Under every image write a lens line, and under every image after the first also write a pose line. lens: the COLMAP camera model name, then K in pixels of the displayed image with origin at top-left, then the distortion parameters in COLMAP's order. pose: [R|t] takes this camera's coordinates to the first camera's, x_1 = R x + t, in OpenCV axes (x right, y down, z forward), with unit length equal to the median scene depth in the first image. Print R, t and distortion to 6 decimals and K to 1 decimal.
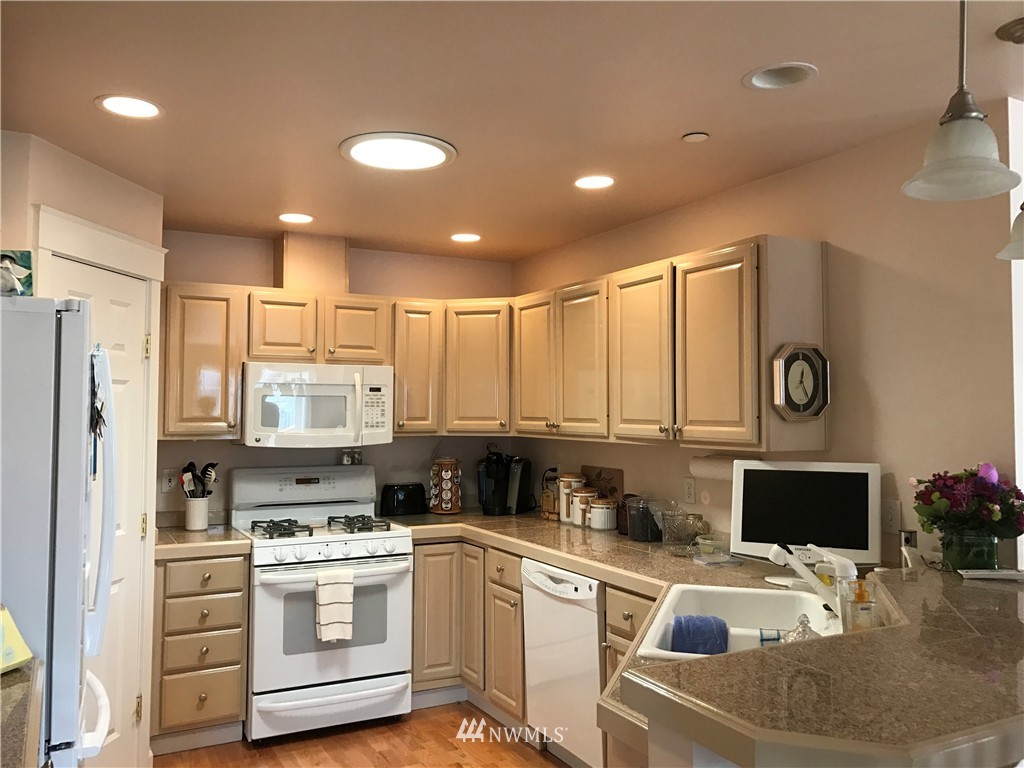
lens RADIAL K [[846.3, 0, 509.8], [0, 846.3, 387.1], [0, 0, 1]] dist [0.000983, 0.011737]
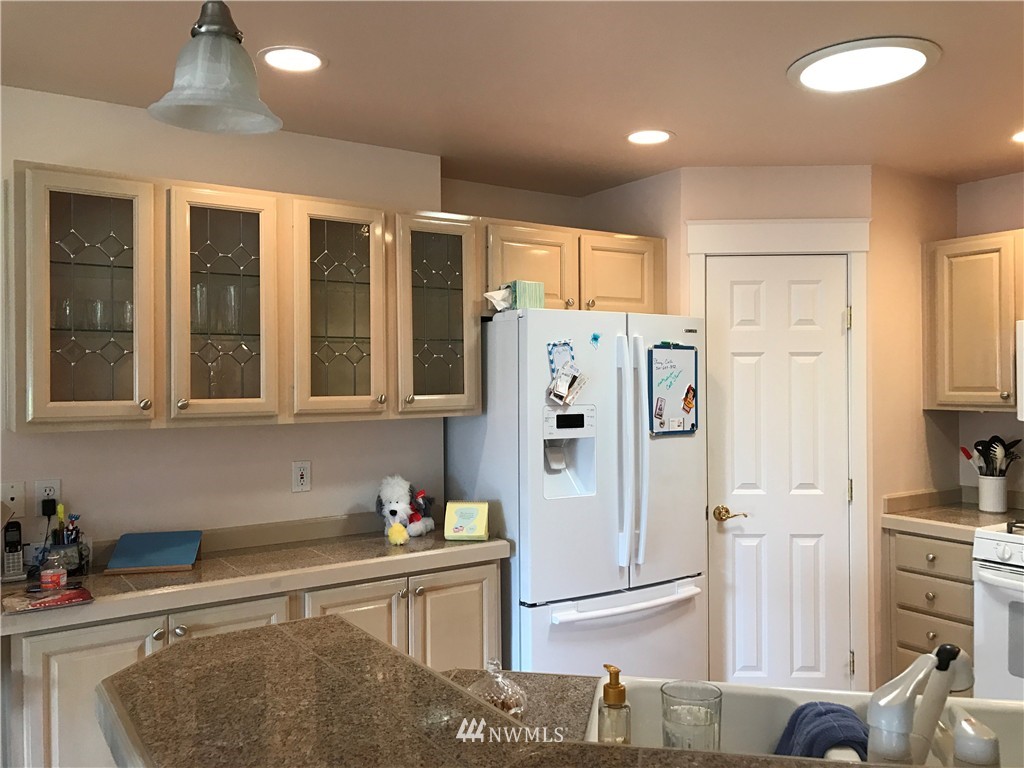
lens RADIAL K [[846.3, 0, 510.2], [0, 846.3, 379.8], [0, 0, 1]] dist [0.000983, 0.011737]
pose [[0.097178, -0.006143, -0.995248, 0.515233], [0.034509, 0.999400, -0.002799, 0.015377], [0.994669, -0.034073, 0.097332, 0.451611]]
